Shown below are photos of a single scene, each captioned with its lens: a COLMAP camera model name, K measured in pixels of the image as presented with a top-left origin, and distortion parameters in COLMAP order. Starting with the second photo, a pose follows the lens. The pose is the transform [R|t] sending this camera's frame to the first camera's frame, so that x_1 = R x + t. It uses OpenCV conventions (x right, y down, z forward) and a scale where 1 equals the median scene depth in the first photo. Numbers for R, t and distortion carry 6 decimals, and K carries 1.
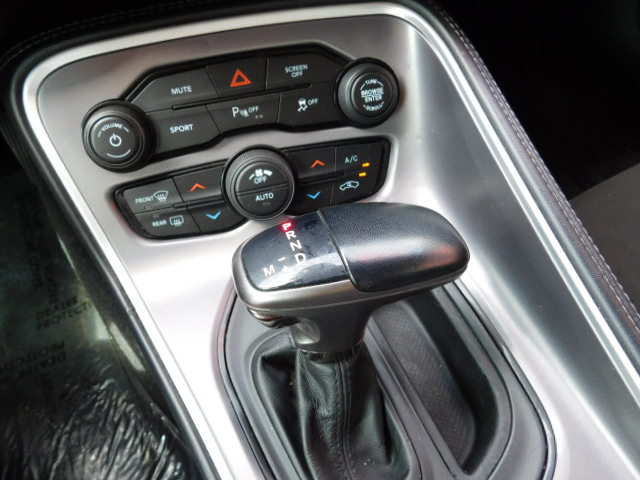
lens RADIAL K [[518.2, 0, 321.9], [0, 518.2, 241.9], [0, 0, 1]] dist [-0.018973, 0.011936]
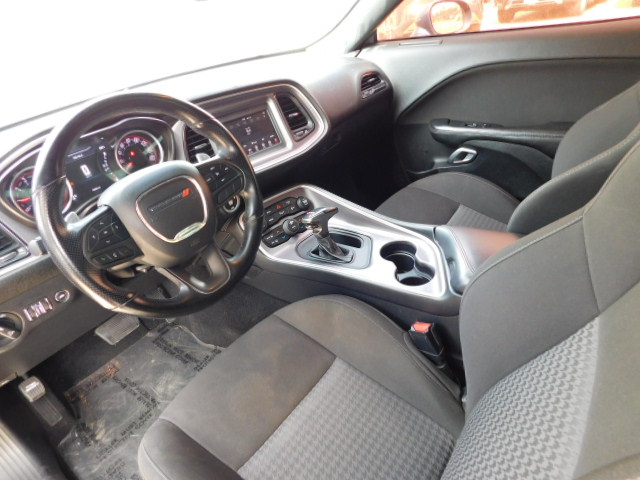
lens RADIAL K [[425.4, 0, 317.9], [0, 425.4, 237.5], [0, 0, 1]] dist [-0.062134, 0.051775]
pose [[0.872137, -0.342204, 0.349676, -1.237211], [0.466245, 0.797934, -0.381990, 1.473966], [-0.148300, 0.496182, 0.855459, -2.100260]]
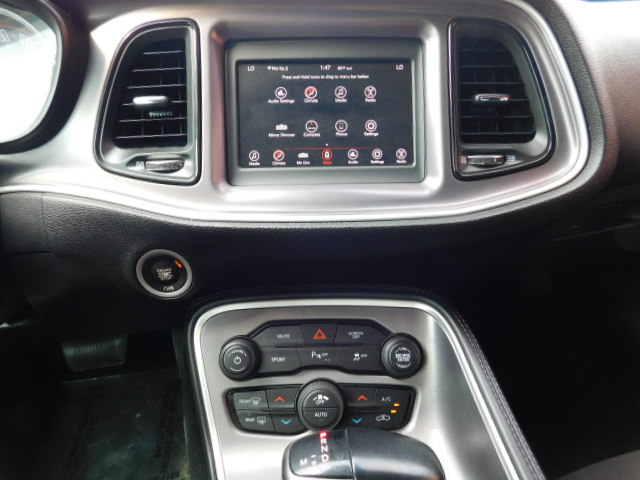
lens RADIAL K [[428.1, 0, 323.3], [0, 428.1, 238.0], [0, 0, 1]] dist [-0.039057, 0.009834]
pose [[0.967576, 0.094456, -0.234252, 0.131692], [-0.195460, 0.867416, -0.457585, 0.029373], [0.159972, 0.488536, 0.857754, -0.278915]]
